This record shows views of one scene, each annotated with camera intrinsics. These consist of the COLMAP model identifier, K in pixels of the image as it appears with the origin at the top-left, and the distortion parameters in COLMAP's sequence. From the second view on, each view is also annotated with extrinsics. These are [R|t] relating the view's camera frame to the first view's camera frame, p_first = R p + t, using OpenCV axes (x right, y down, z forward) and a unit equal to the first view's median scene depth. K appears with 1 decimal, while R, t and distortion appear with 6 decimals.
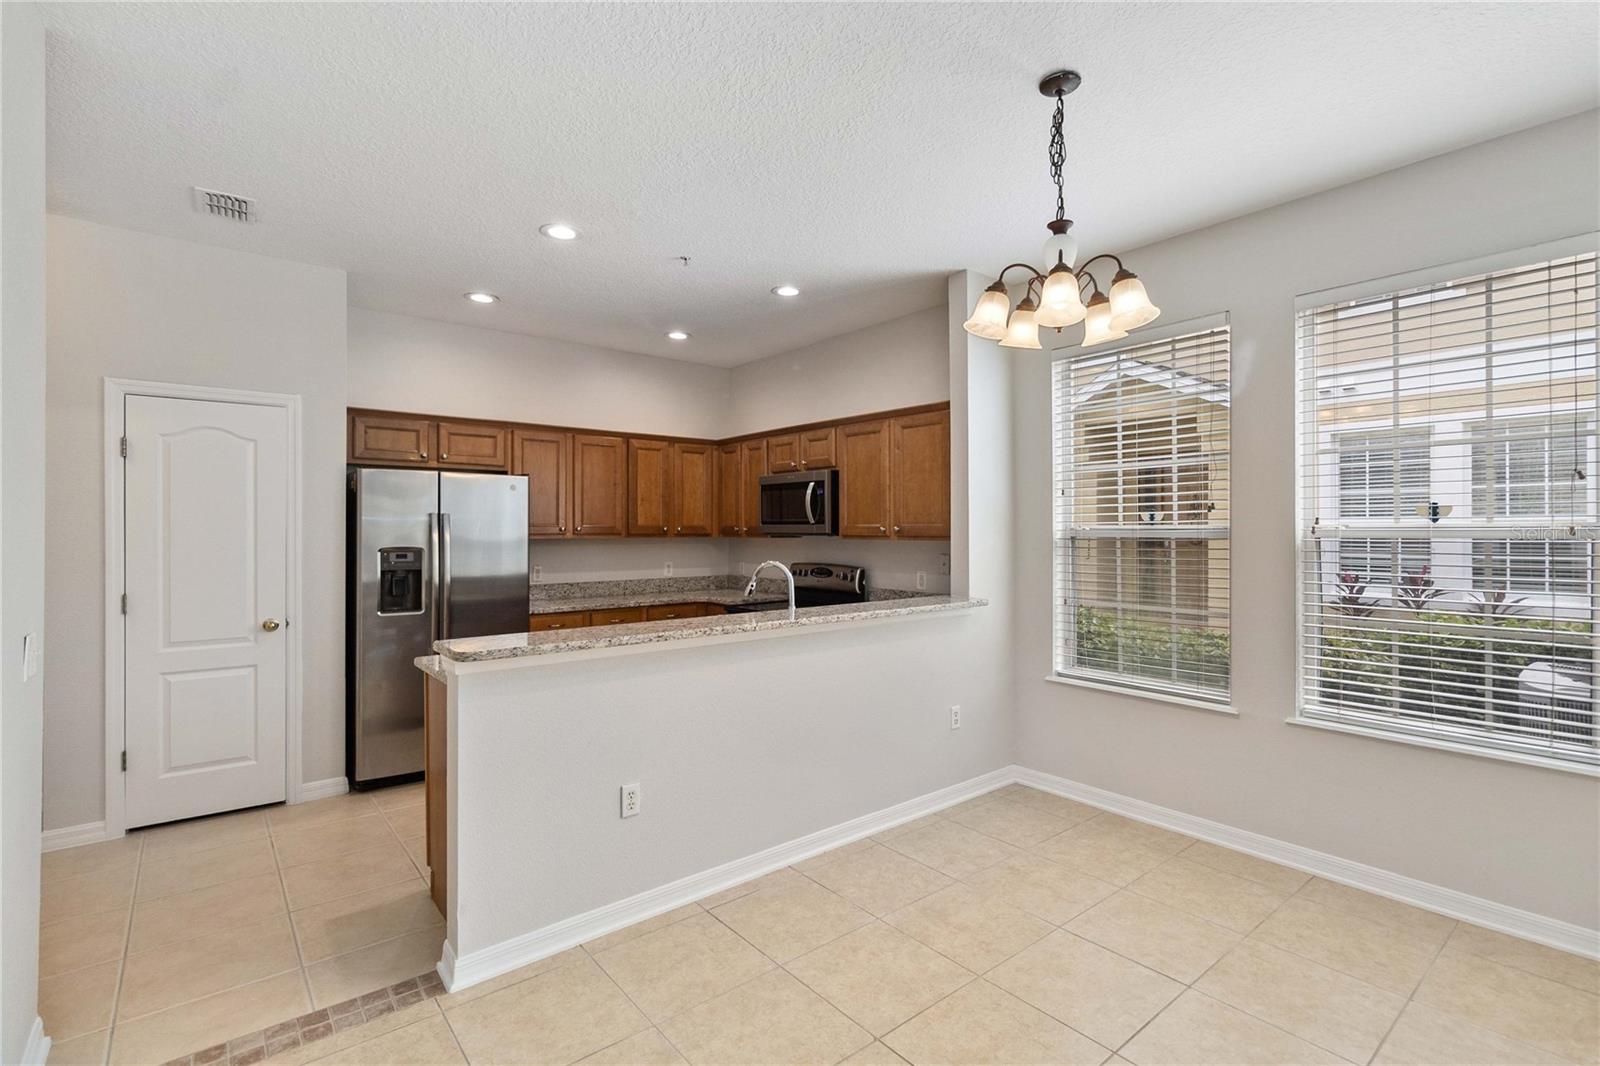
lens RADIAL K [[726.4, 0, 801.5], [0, 726.4, 519.4], [0, 0, 1]] dist [0.000844, 0.000697]
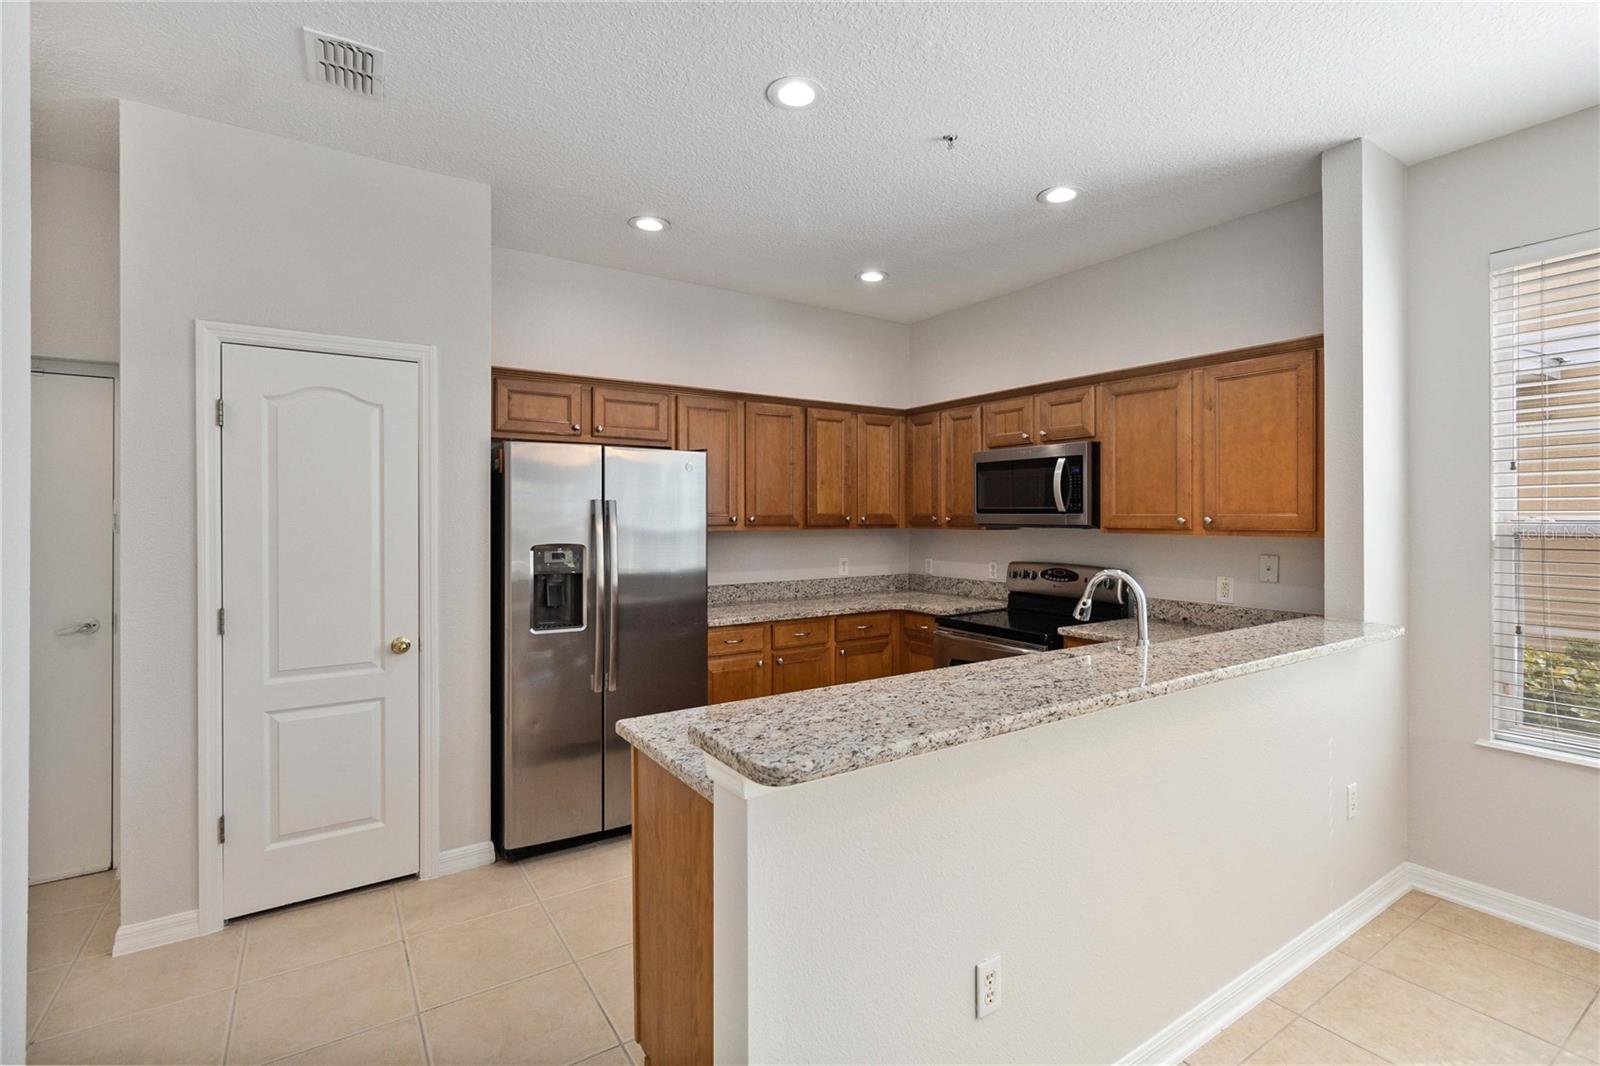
lens RADIAL K [[724.8, 0, 808.4], [0, 724.8, 507.0], [0, 0, 1]] dist [-0.000125, 0.000179]
pose [[0.994894, -0.001439, -0.100920, -0.188557], [0.001620, 0.999997, 0.001708, -0.001632], [0.100917, -0.001862, 0.994893, 0.237095]]
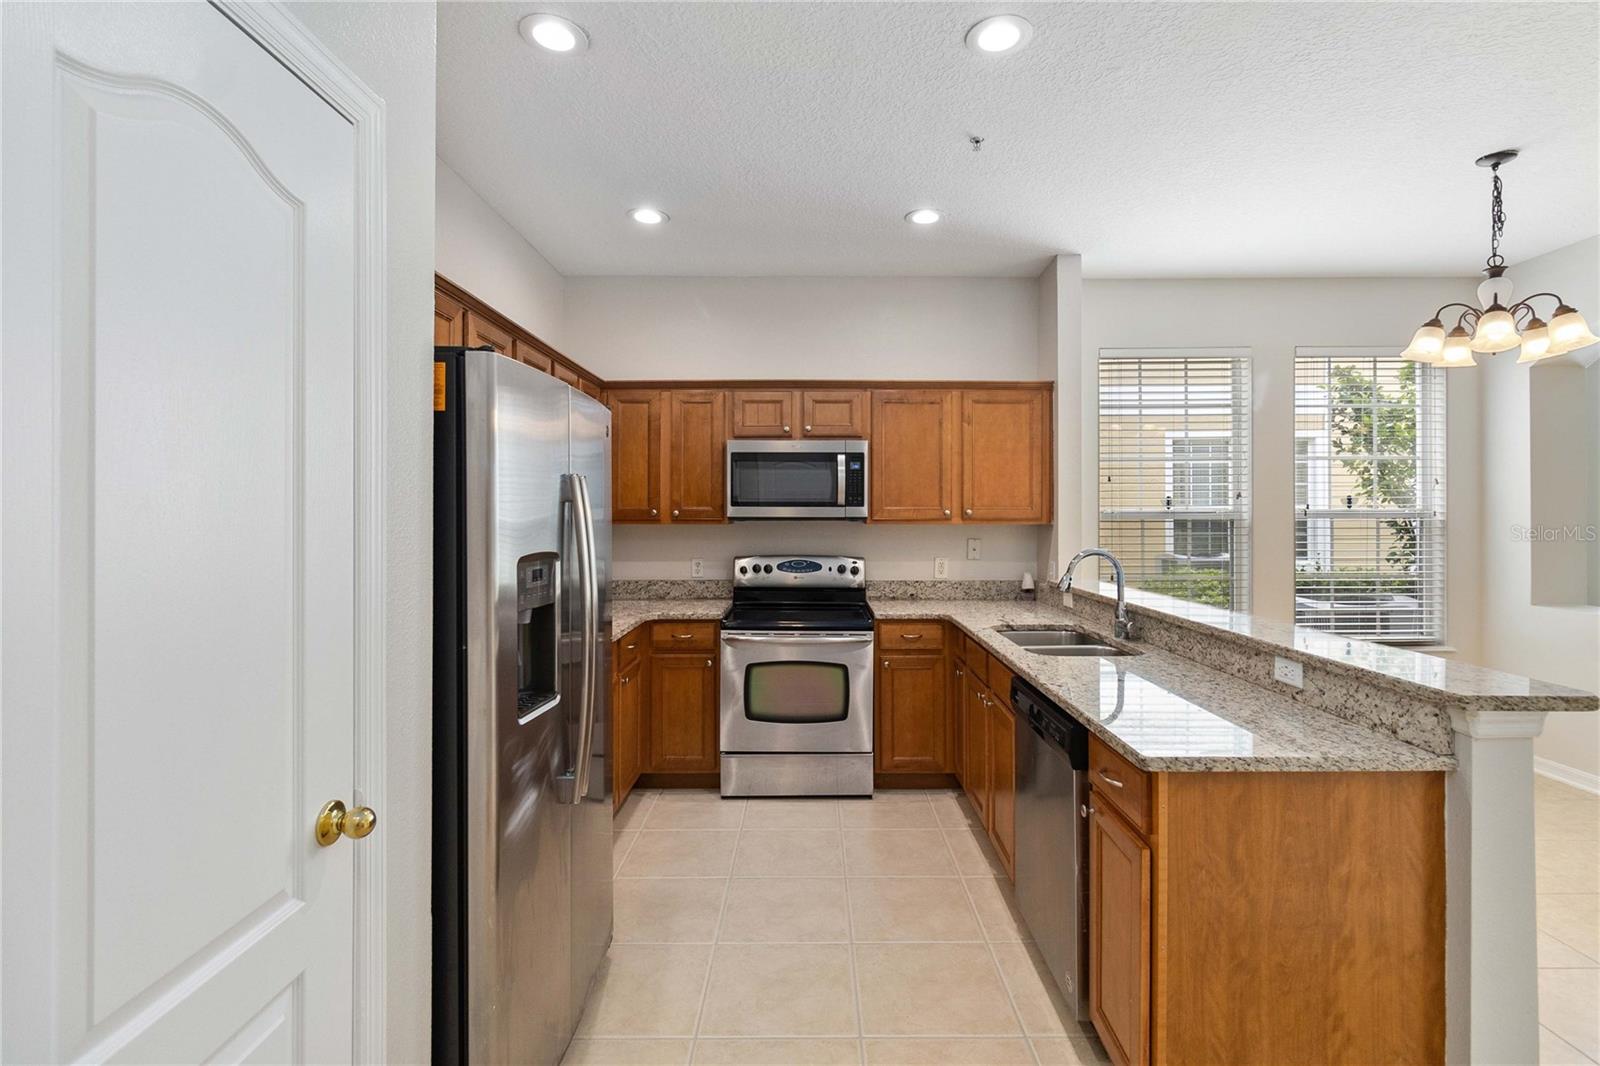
lens RADIAL K [[752.1, 0, 802.0], [0, 752.1, 505.6], [0, 0, 1]] dist [0.000672, 0.000365]
pose [[0.641624, 0.008191, 0.766976, -0.711853], [-0.009587, 0.999951, -0.002659, 0.009230], [-0.766960, -0.005647, 0.641670, 0.542976]]
